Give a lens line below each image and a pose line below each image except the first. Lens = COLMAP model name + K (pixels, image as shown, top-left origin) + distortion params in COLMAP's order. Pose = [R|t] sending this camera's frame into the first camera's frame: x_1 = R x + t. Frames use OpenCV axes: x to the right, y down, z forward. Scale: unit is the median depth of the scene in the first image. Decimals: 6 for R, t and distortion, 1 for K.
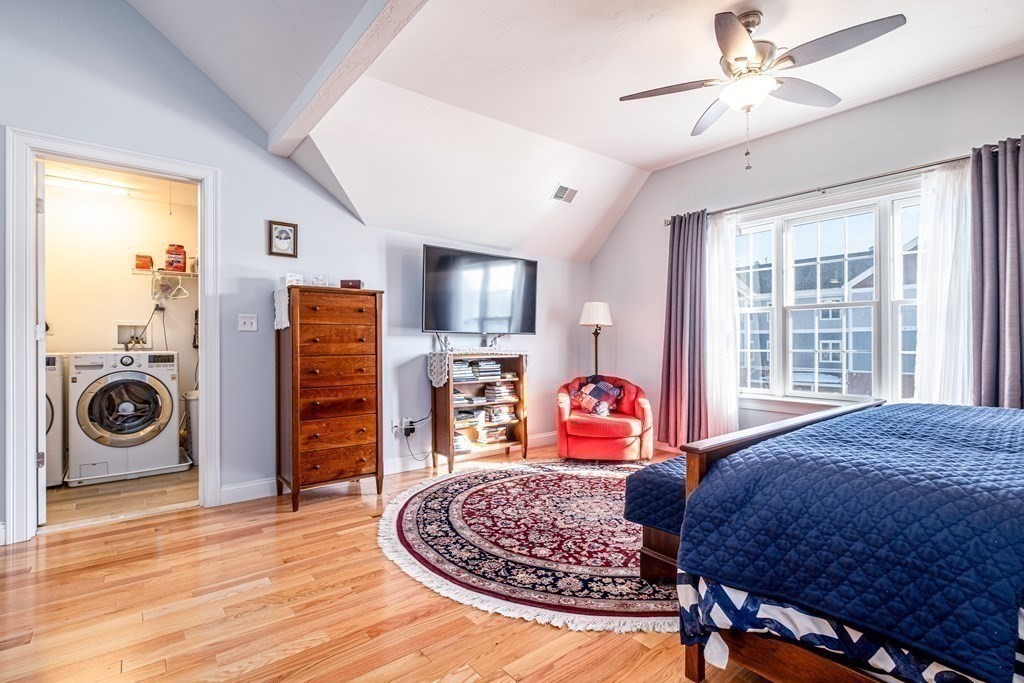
lens RADIAL K [[489.6, 0, 504.7], [0, 489.6, 341.4], [0, 0, 1]] dist [0.000505, 0.001130]
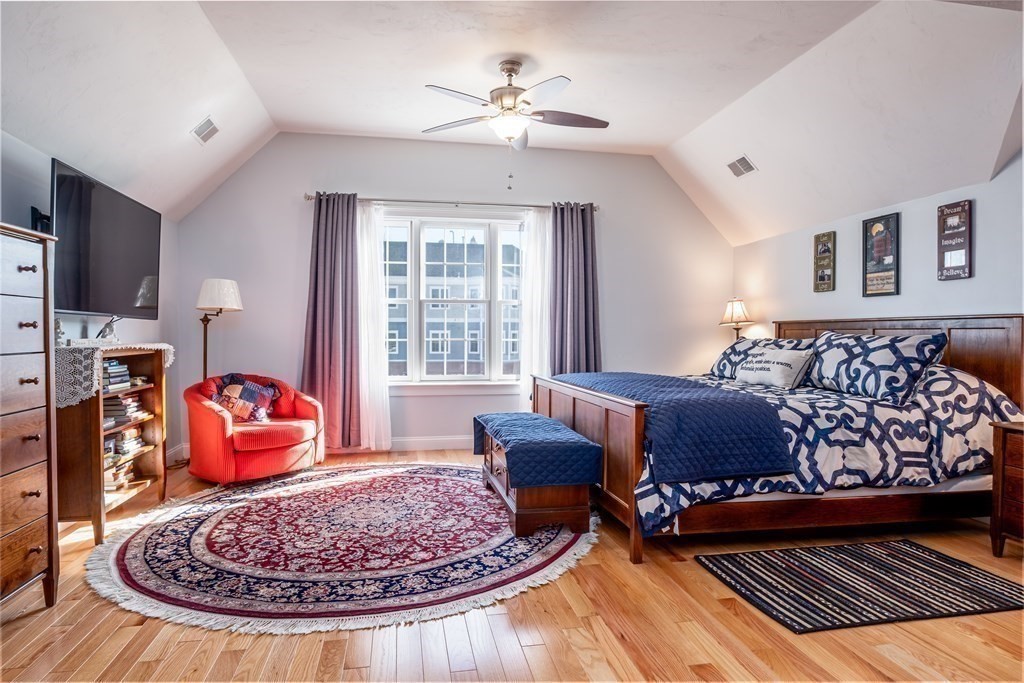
lens RADIAL K [[595.6, 0, 504.9], [0, 595.6, 338.4], [0, 0, 1]] dist [-0.008489, 0.004100]
pose [[0.465782, -0.007953, 0.884864, -0.726431], [-0.003551, 0.999935, 0.010856, 0.001446], [-0.884892, -0.008198, 0.465724, 0.283478]]
